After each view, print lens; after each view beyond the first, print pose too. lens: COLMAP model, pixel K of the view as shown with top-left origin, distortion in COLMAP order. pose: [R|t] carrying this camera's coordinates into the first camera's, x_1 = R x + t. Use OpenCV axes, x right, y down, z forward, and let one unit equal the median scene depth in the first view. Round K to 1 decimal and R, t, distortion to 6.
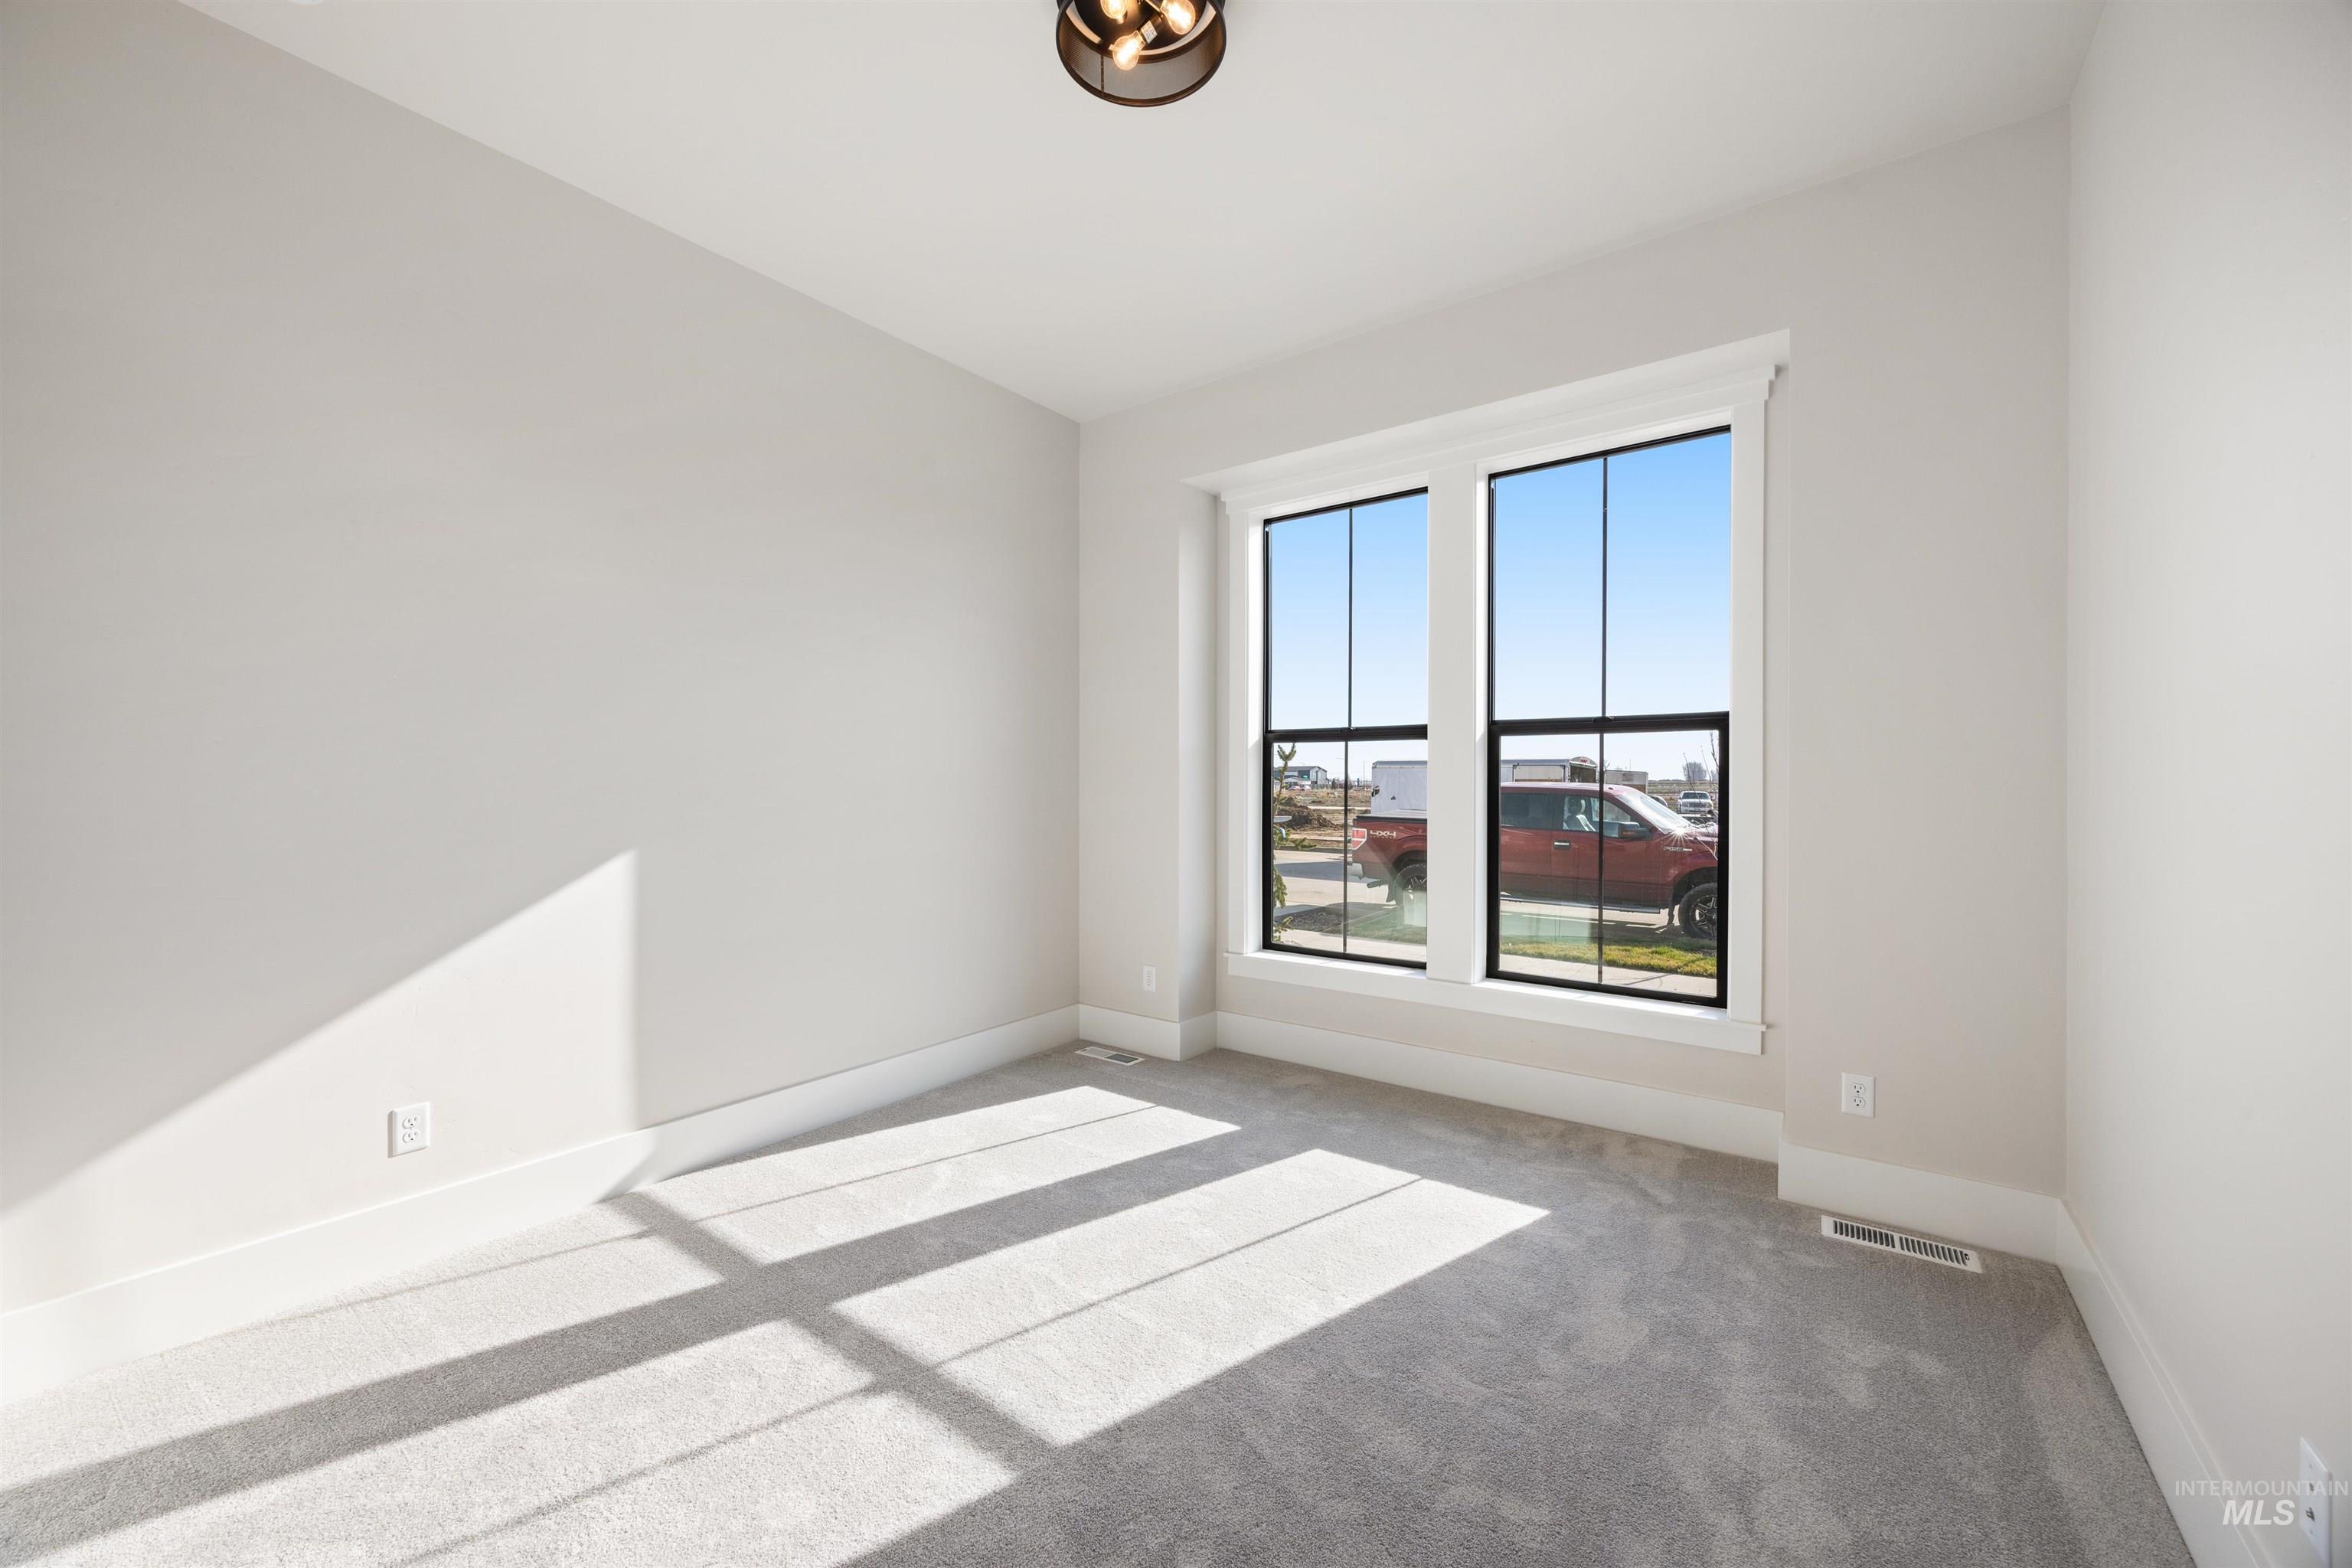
lens RADIAL K [[909.9, 0, 1172.8], [0, 909.9, 777.3], [0, 0, 1]] dist [0.000781, 0.000087]
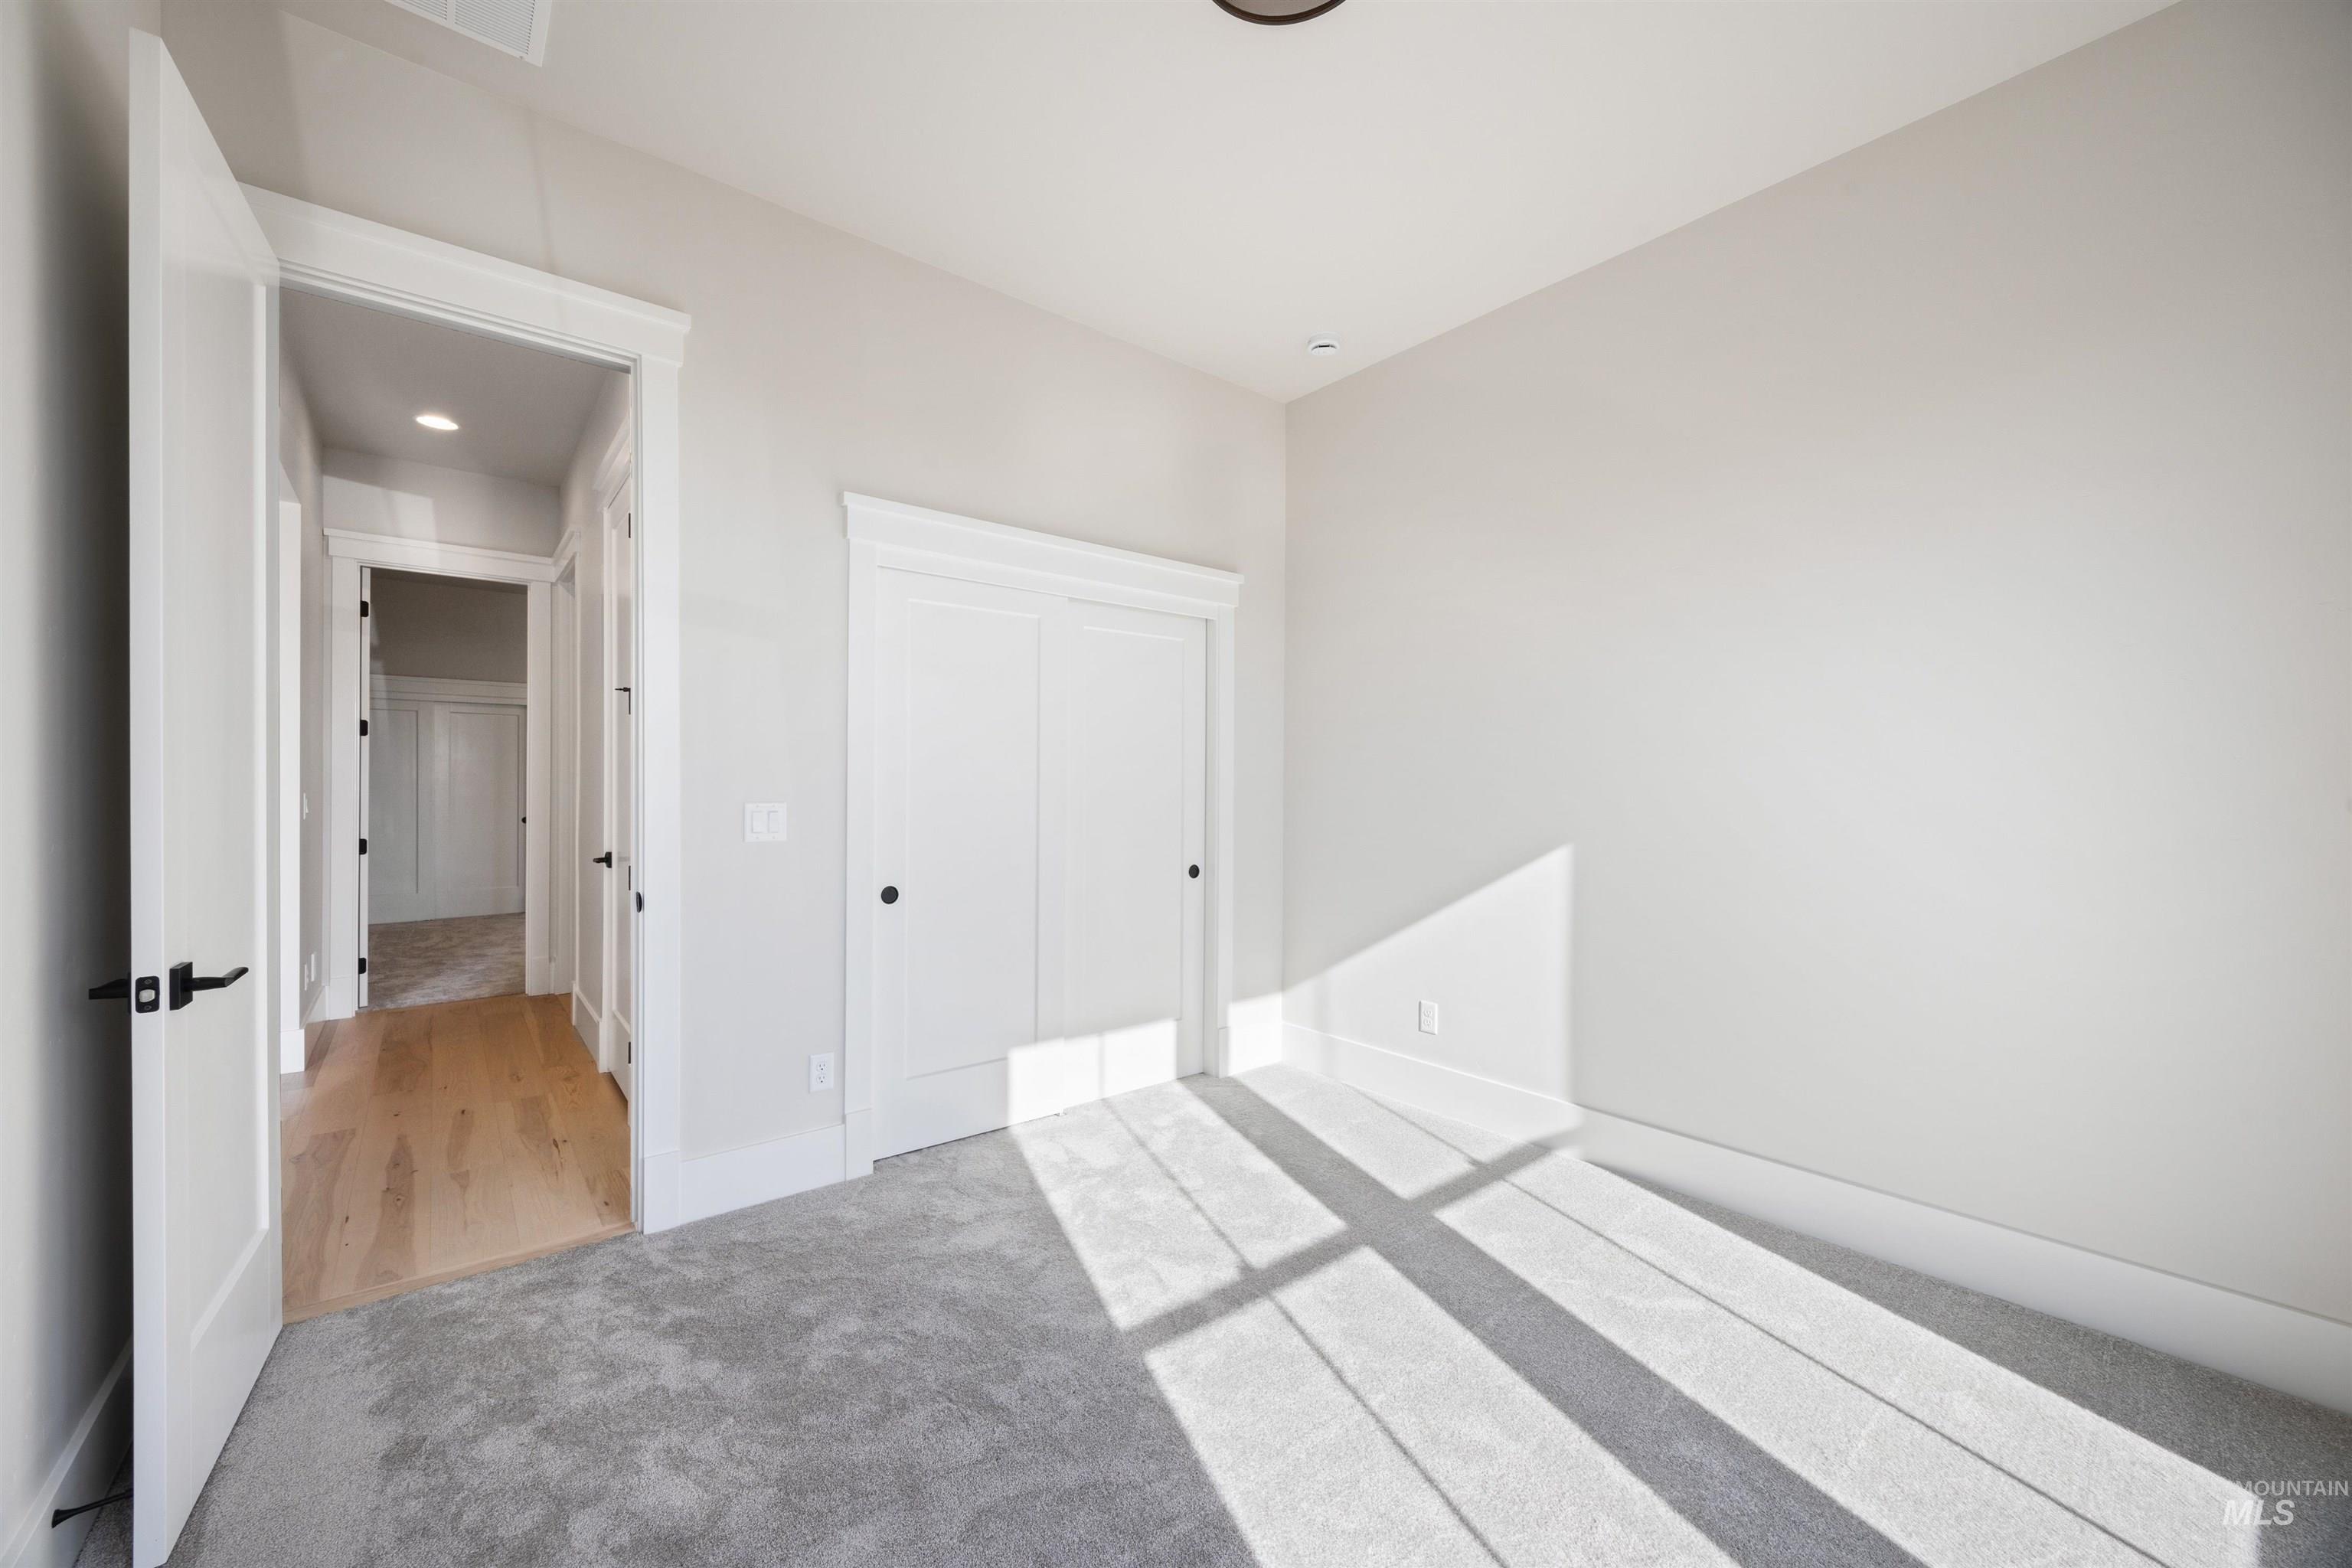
lens RADIAL K [[909.9, 0, 1174.0], [0, 909.9, 789.7], [0, 0, 1]] dist [0.000781, 0.000087]
pose [[-0.255794, -0.000719, -0.966731, 0.643388], [-0.005173, 0.999986, 0.000625, 0.010580], [0.966717, 0.005161, -0.255794, 0.868998]]
